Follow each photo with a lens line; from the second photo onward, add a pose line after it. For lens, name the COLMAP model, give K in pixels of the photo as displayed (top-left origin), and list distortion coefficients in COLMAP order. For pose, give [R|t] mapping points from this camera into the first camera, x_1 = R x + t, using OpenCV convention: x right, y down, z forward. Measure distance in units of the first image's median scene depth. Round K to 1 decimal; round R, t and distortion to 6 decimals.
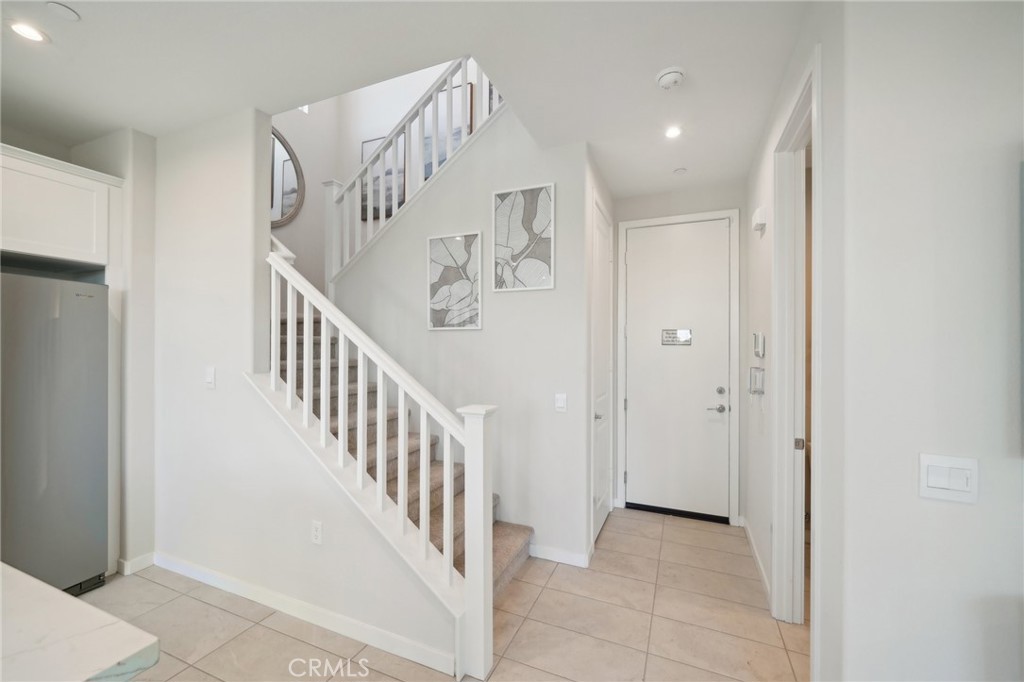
lens RADIAL K [[414.8, 0, 508.6], [0, 414.8, 347.1], [0, 0, 1]] dist [0.001083, 0.000049]
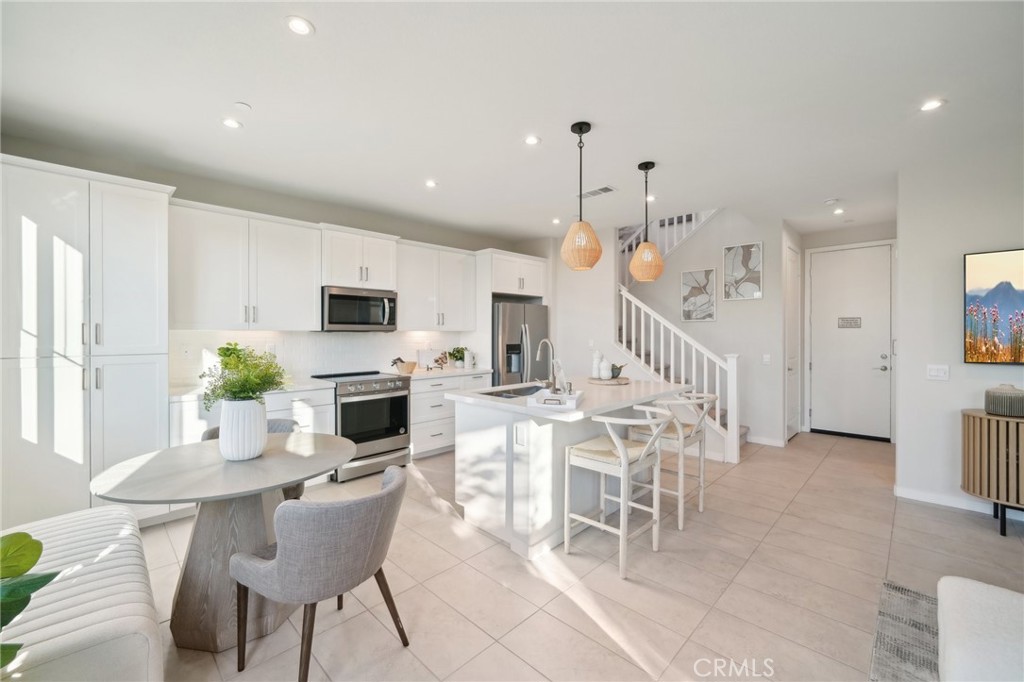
lens RADIAL K [[416.8, 0, 506.0], [0, 416.8, 339.1], [0, 0, 1]] dist [0.004543, 0.000311]
pose [[0.930965, -0.004635, -0.365079, -0.257864], [0.010022, 0.999867, 0.012861, 0.005890], [0.364971, -0.015632, 0.930888, -1.079616]]
